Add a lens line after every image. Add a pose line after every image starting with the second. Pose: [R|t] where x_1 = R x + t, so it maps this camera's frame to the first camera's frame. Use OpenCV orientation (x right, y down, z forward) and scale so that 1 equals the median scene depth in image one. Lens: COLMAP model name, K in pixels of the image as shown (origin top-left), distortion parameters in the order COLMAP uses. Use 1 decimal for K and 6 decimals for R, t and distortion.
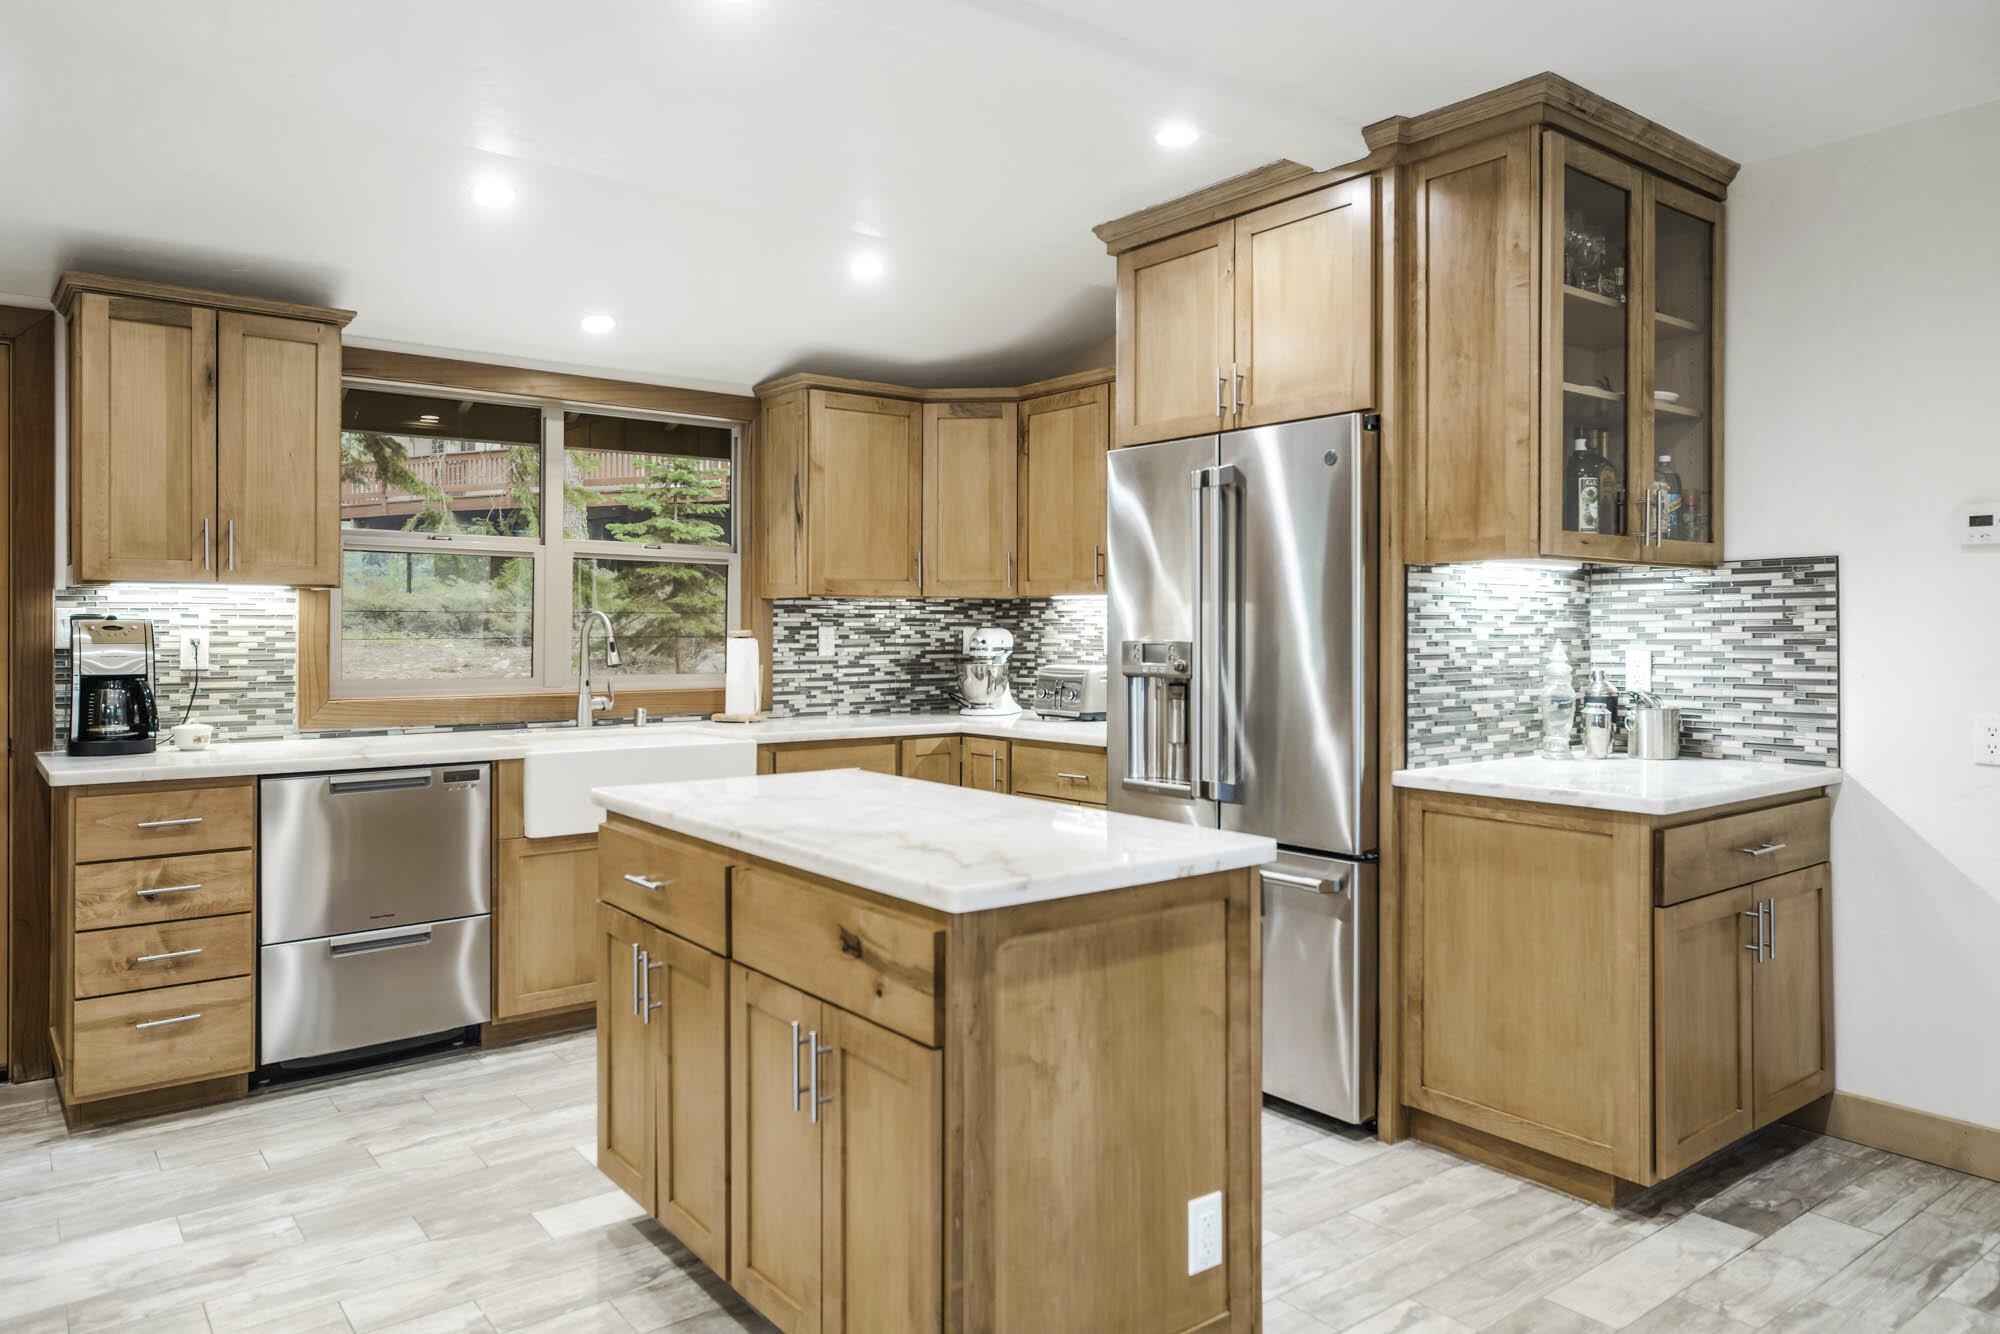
lens RADIAL K [[1307.6, 0, 996.6], [0, 1307.6, 648.0], [0, 0, 1]] dist [0.003784, 0.003917]
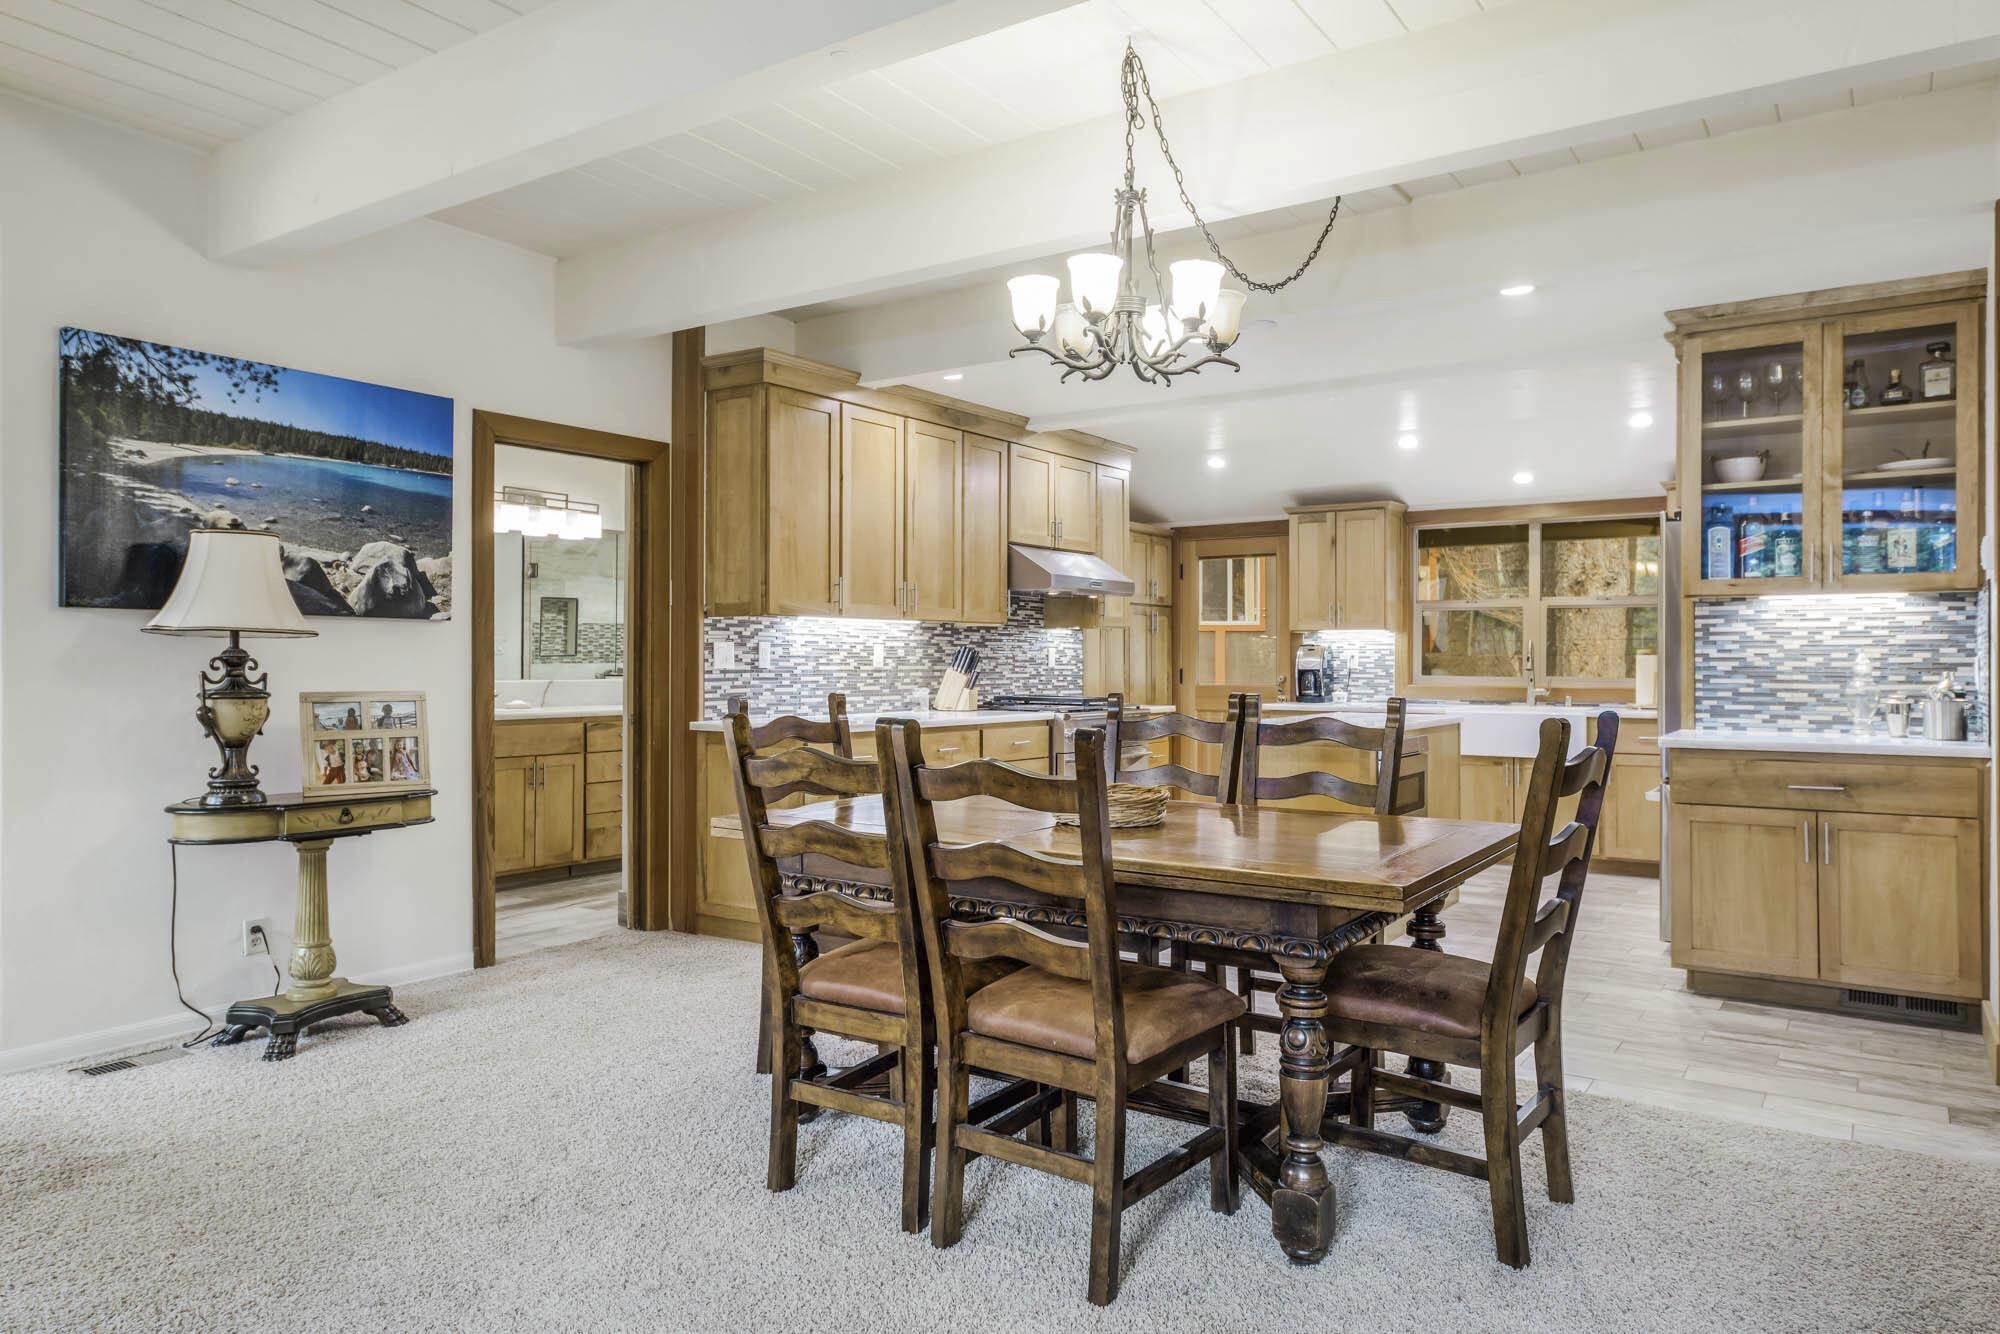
lens RADIAL K [[1307.6, 0, 996.6], [0, 1307.6, 648.0], [0, 0, 1]] dist [0.003784, 0.003917]
pose [[0.311545, -0.010373, -0.950175, 1.479392], [-0.014961, 0.999763, -0.015820, 0.029465], [0.950114, 0.019145, 0.311316, -0.289645]]
